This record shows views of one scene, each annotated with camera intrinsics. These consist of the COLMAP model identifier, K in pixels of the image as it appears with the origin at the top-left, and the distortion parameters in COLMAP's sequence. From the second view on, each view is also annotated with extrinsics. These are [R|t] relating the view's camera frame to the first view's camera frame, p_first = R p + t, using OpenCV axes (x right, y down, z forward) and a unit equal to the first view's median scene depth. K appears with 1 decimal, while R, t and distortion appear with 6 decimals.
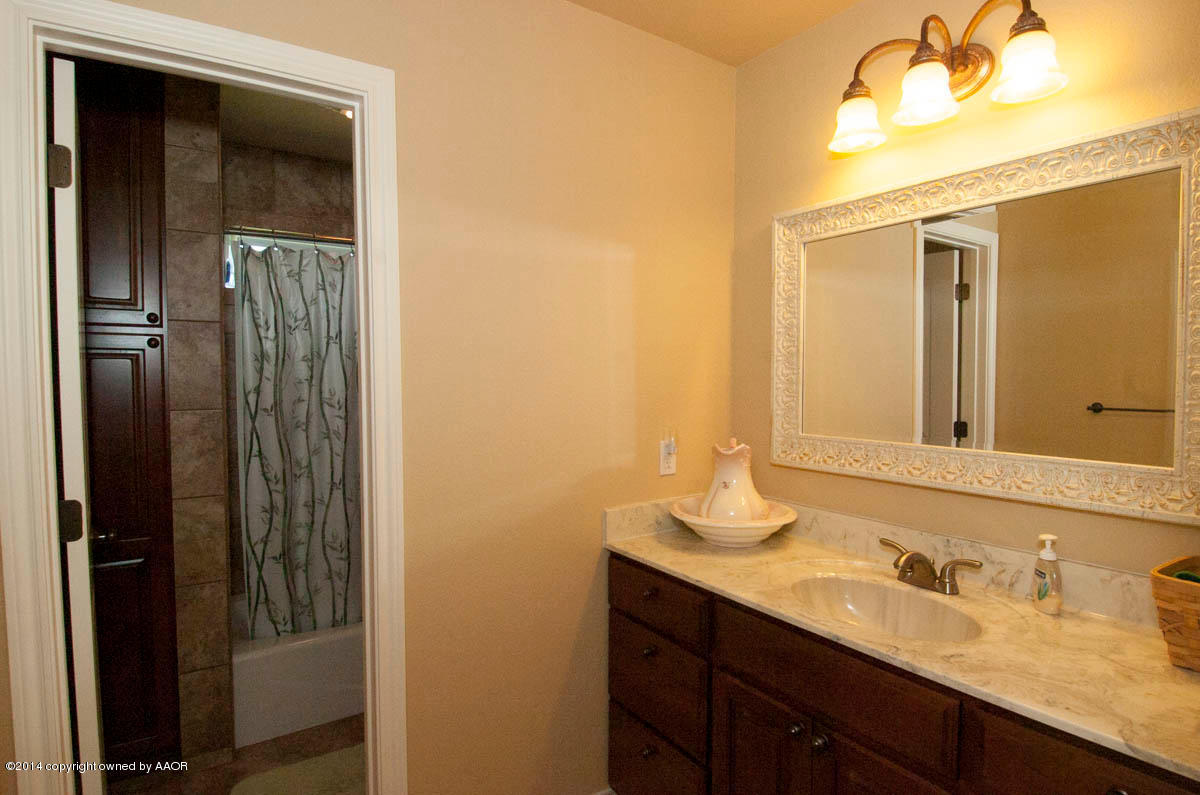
lens RADIAL K [[625.6, 0, 601.3], [0, 625.6, 401.3], [0, 0, 1]] dist [0.050015, -0.056626]
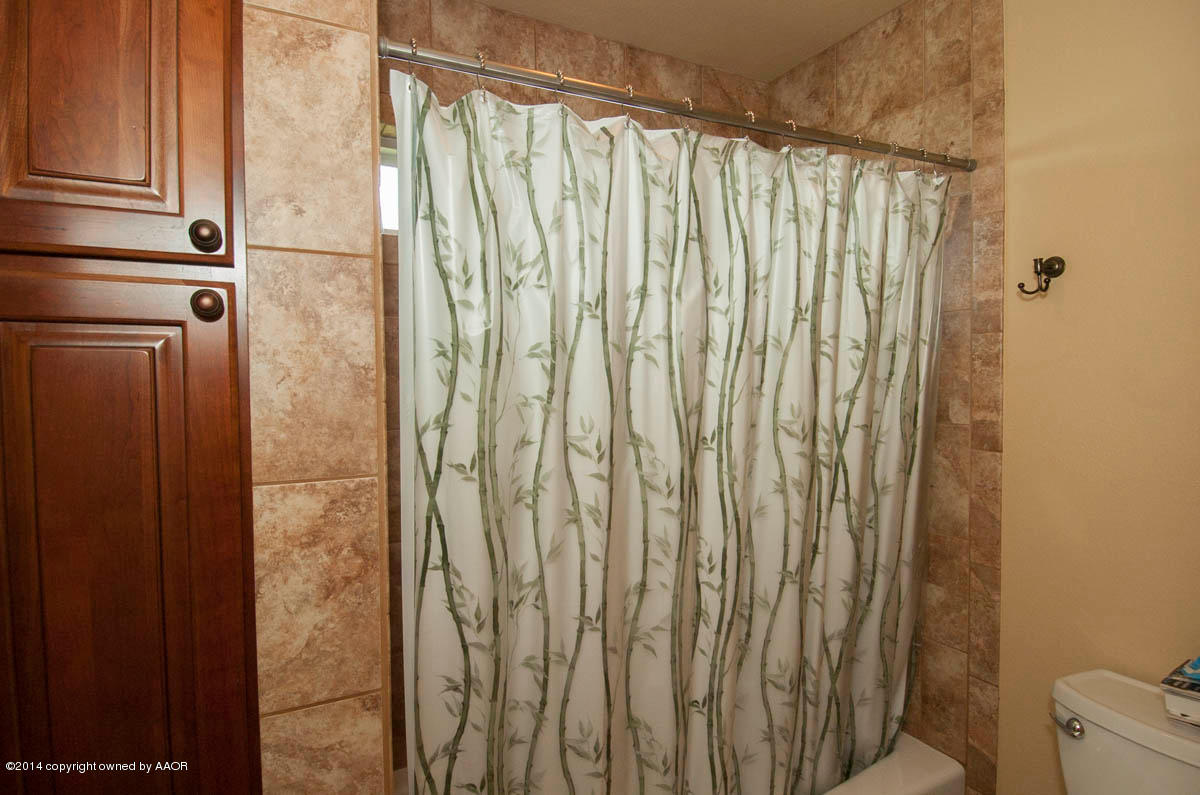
lens RADIAL K [[625.6, 0, 601.3], [0, 625.6, 401.3], [0, 0, 1]] dist [0.050015, -0.056626]
pose [[0.992350, -0.010327, -0.123022, -0.373933], [0.008563, 0.999853, -0.014860, -0.025140], [0.123157, 0.013693, 0.992293, 0.567642]]
